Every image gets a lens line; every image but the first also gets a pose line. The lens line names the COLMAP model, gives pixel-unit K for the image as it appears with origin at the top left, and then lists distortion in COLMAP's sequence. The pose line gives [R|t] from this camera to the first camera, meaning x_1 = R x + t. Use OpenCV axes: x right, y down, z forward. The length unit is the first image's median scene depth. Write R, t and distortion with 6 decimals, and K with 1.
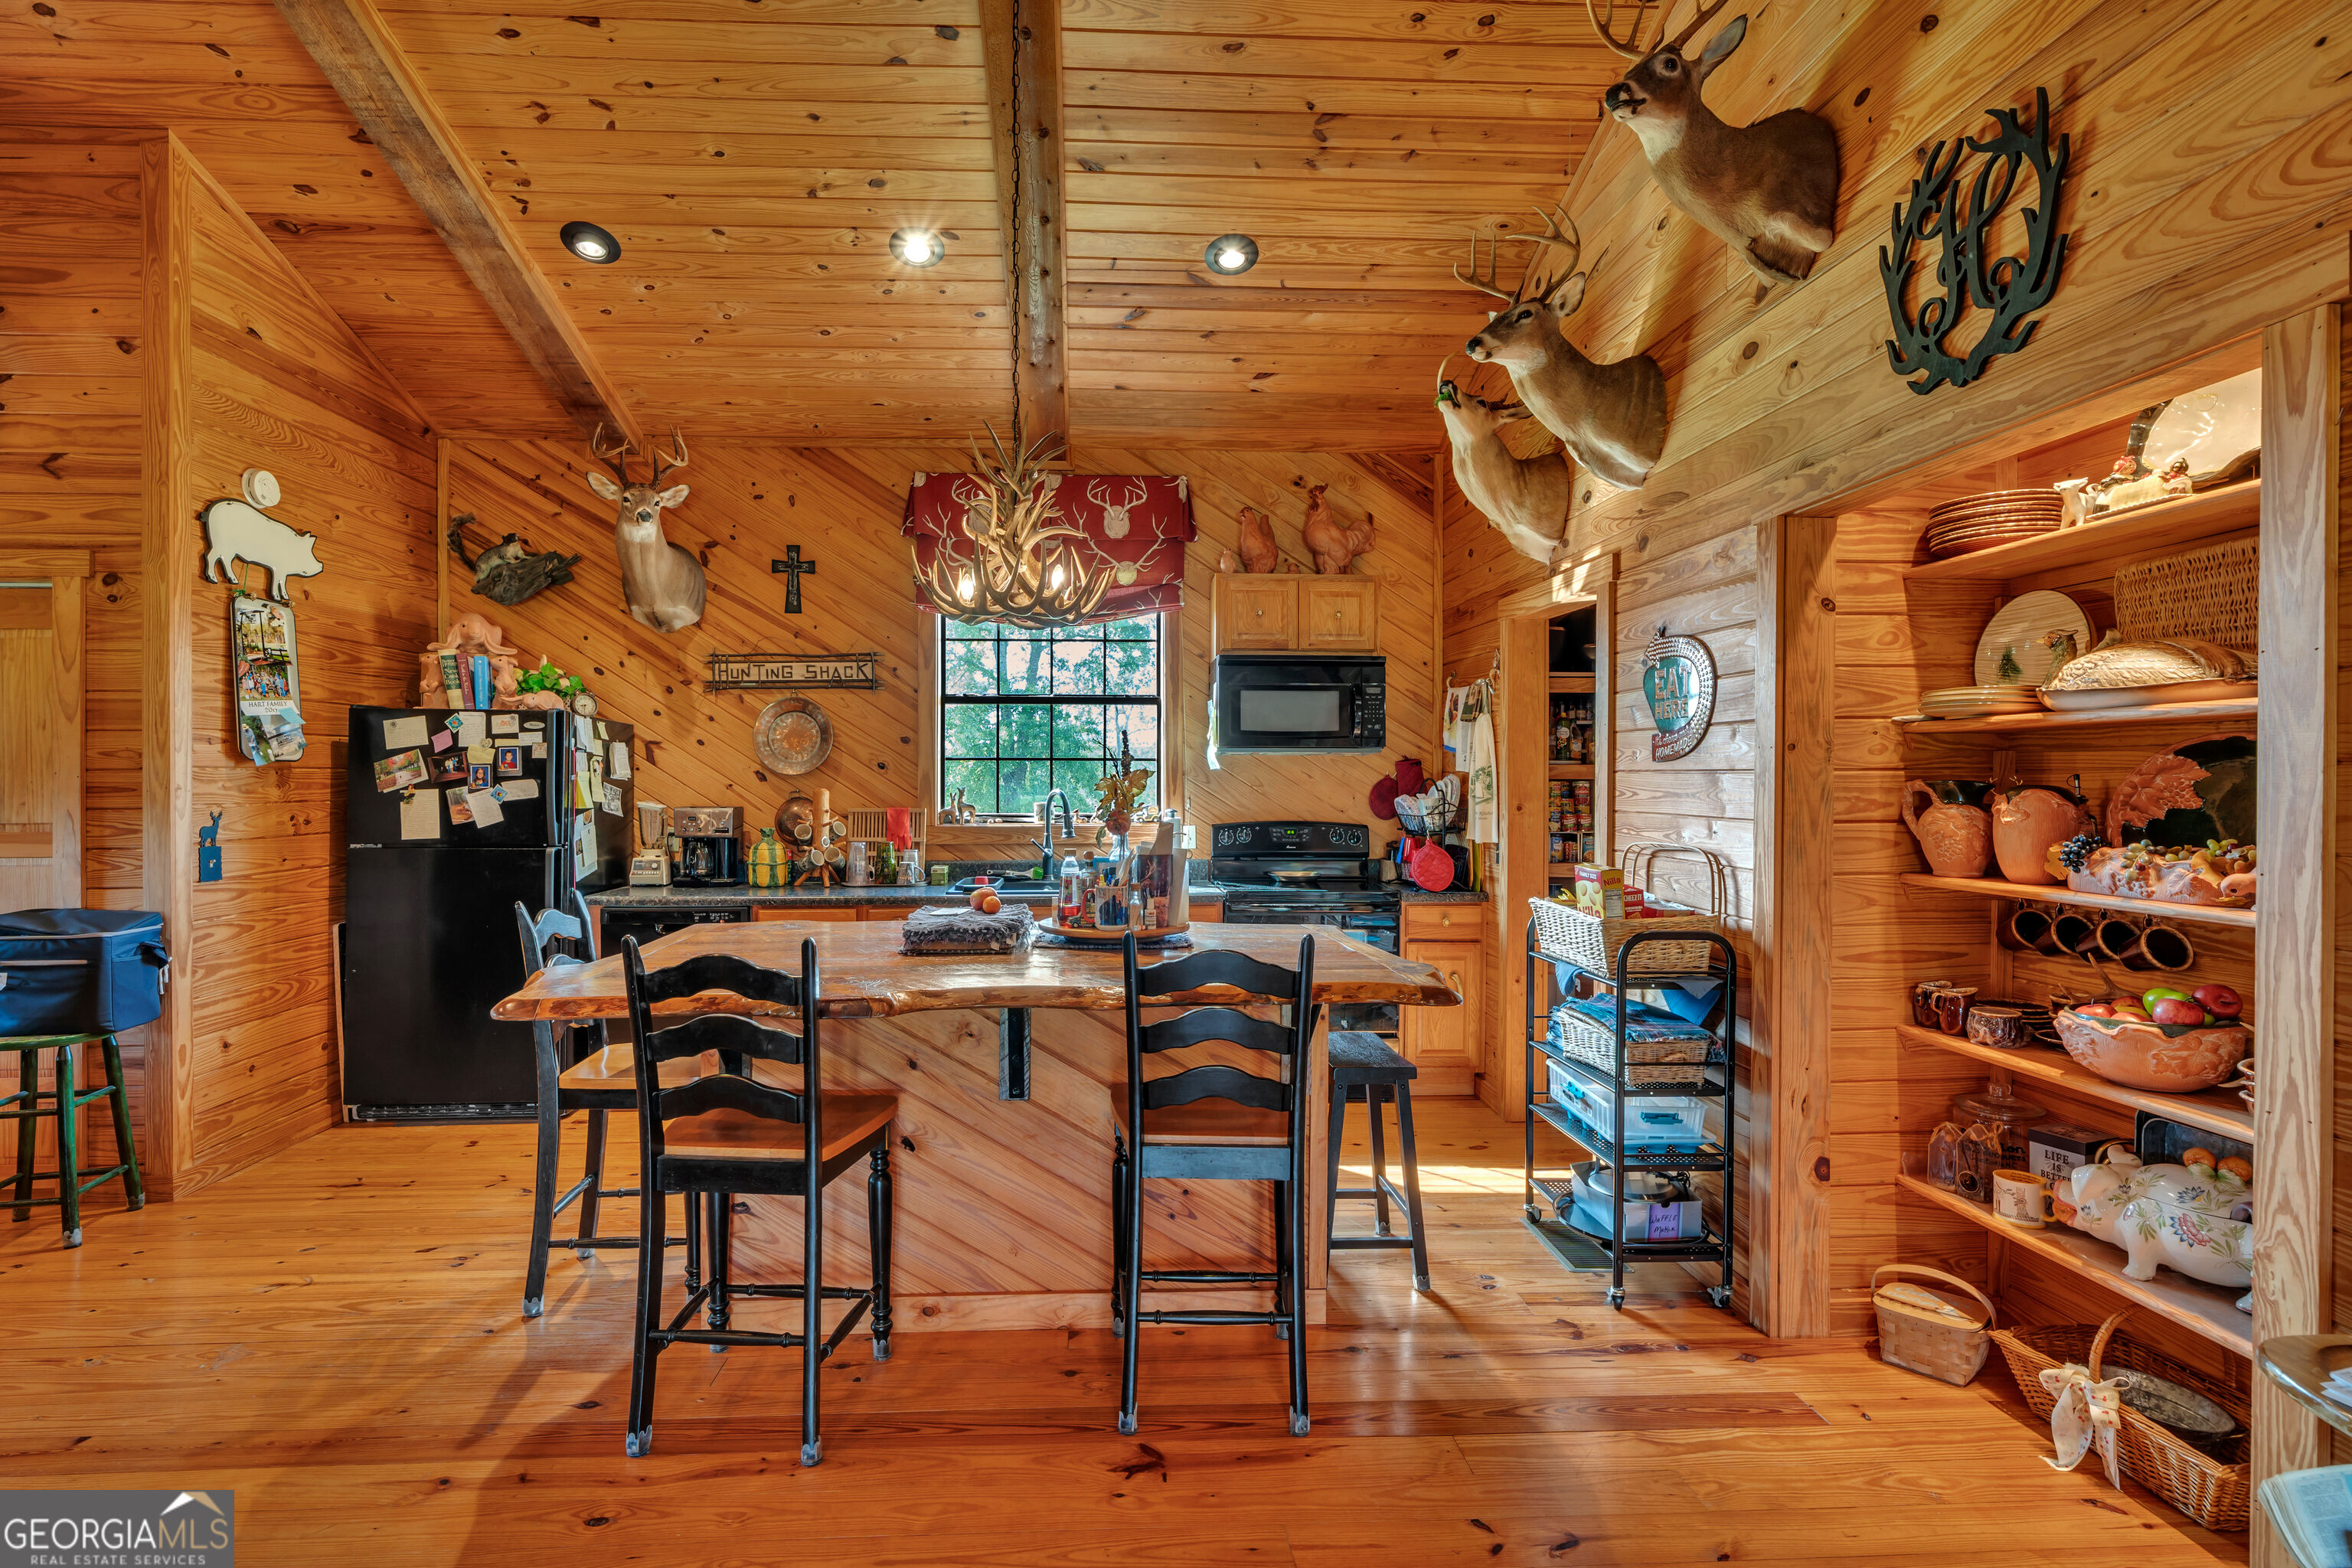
lens RADIAL K [[1150.2, 0, 1168.5], [0, 1150.2, 795.6], [0, 0, 1]] dist [-0.003090, 0.000149]
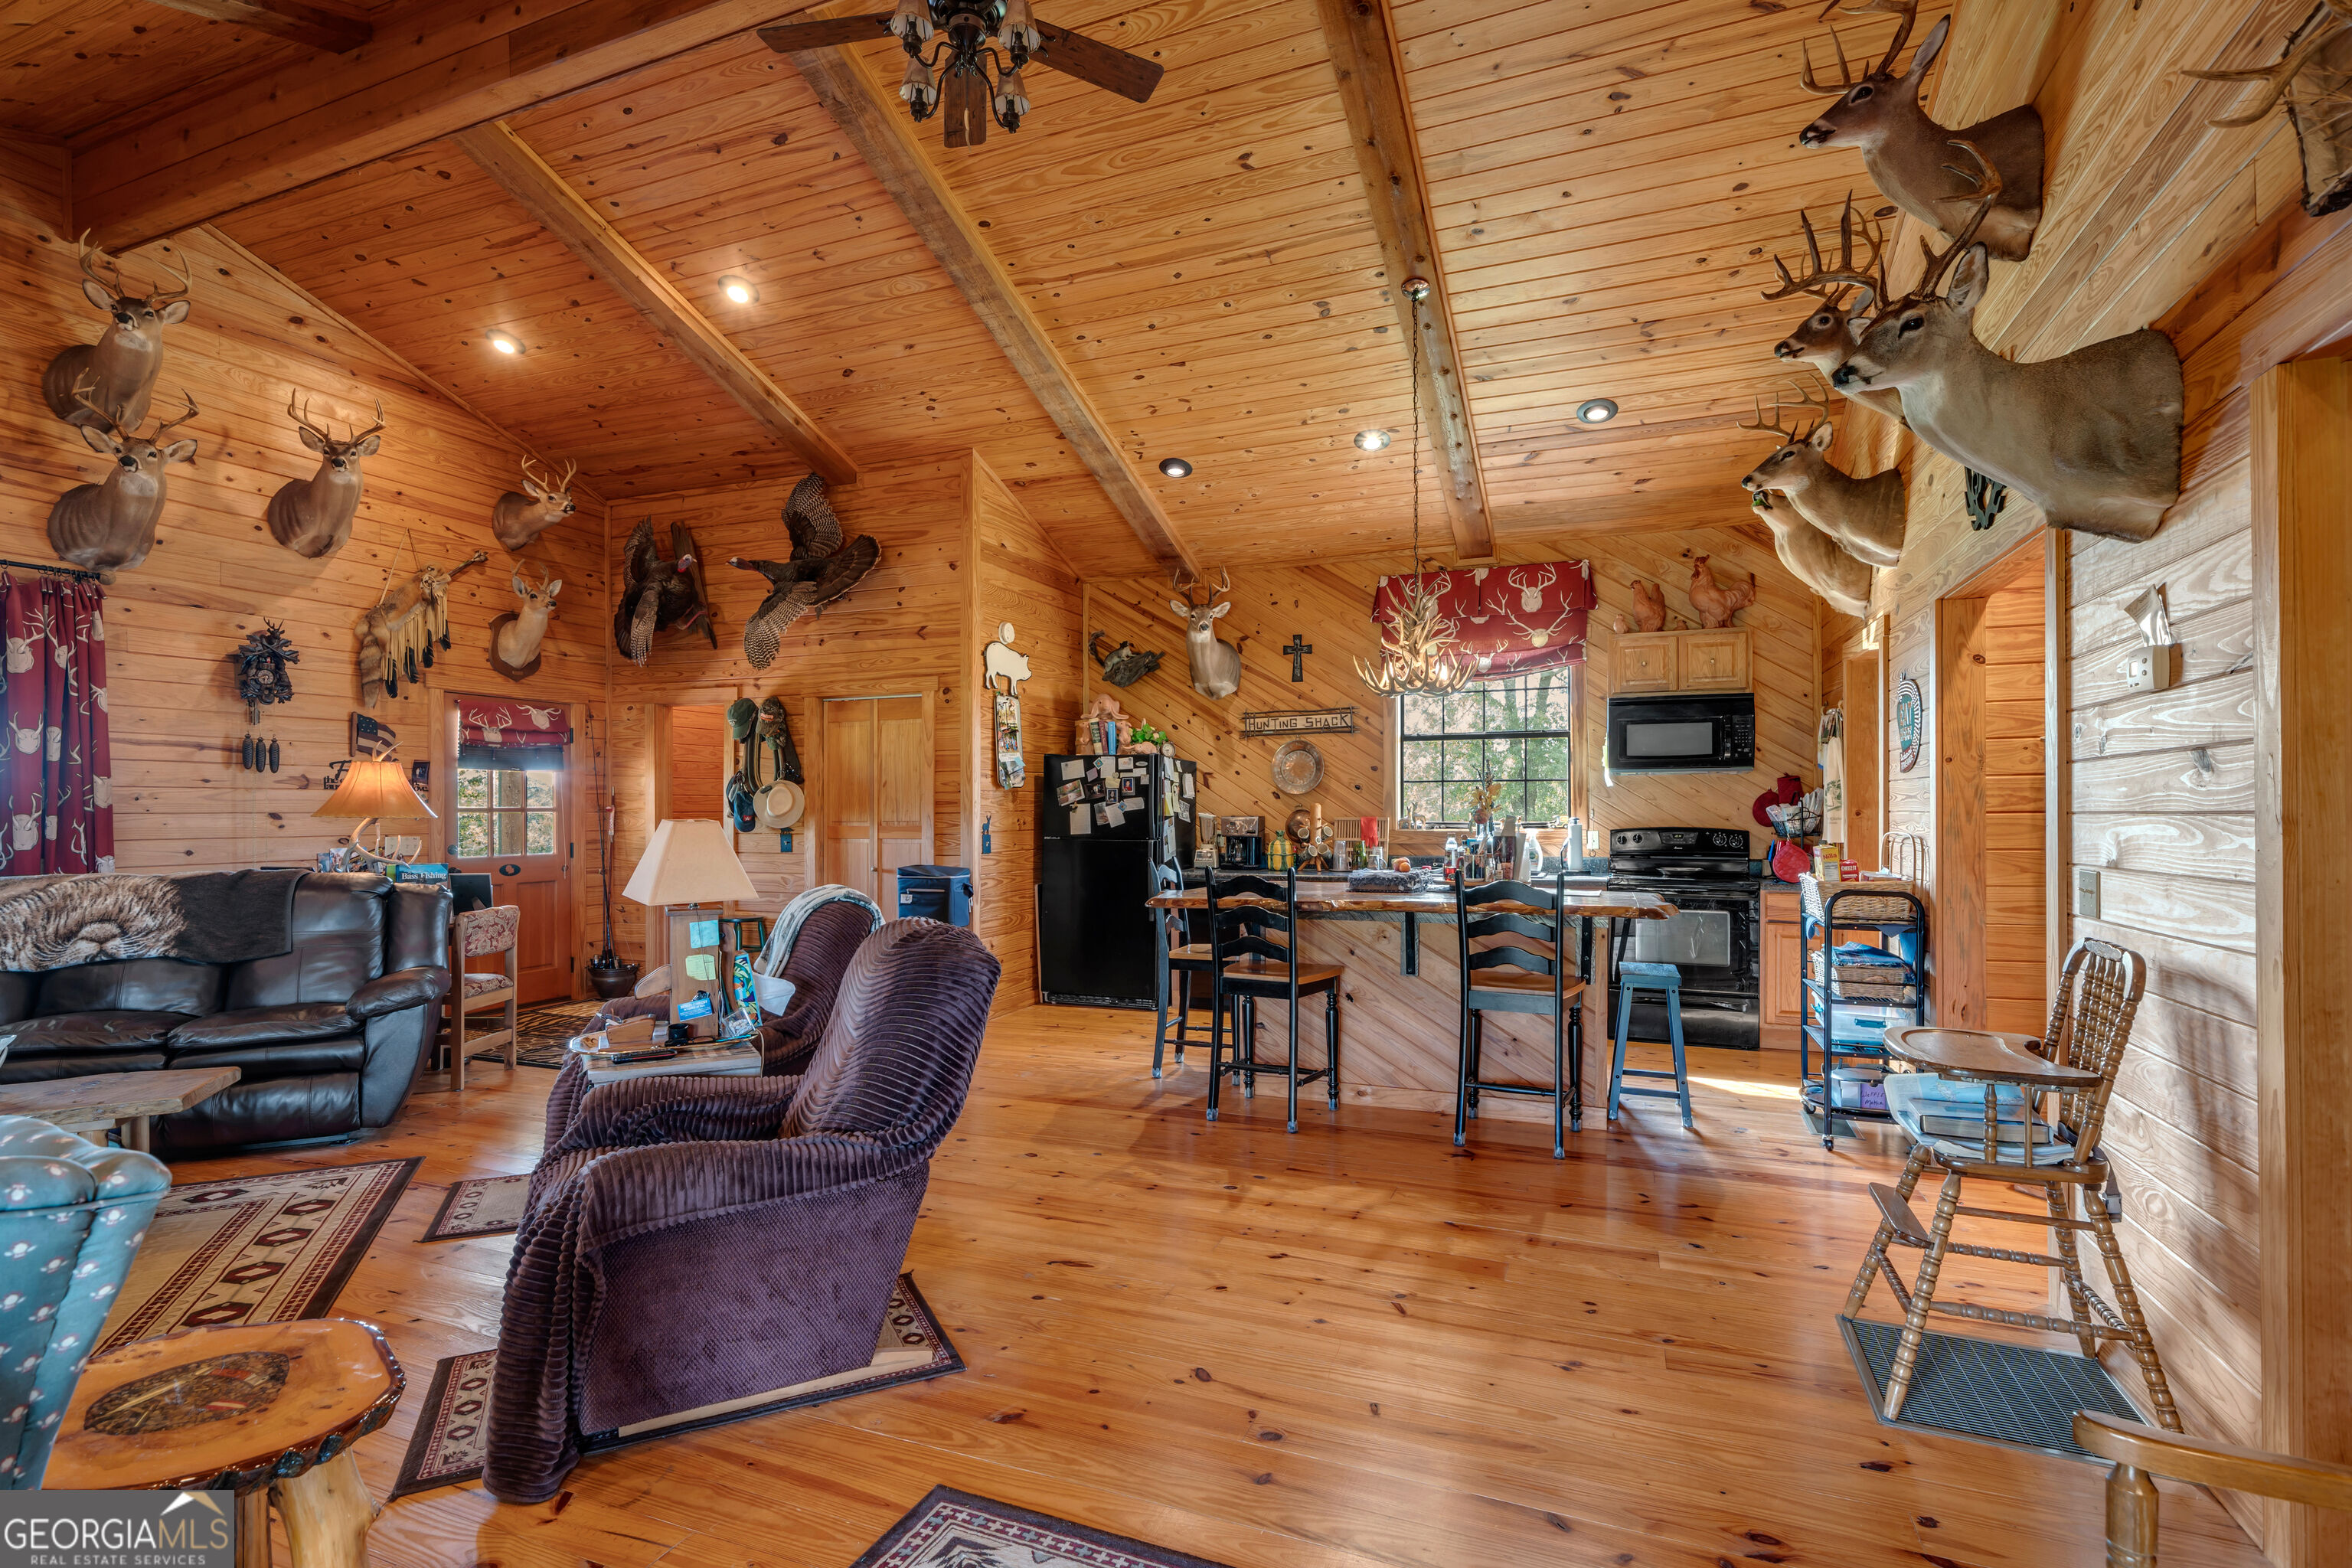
lens RADIAL K [[1108.2, 0, 1168.6], [0, 1108.2, 806.3], [0, 0, 1]] dist [0.002847, 0.000206]
pose [[0.902453, -0.005238, -0.430756, 0.169801], [-0.001386, 0.999886, -0.015062, 0.024538], [0.430786, 0.014190, 0.902343, -0.433945]]
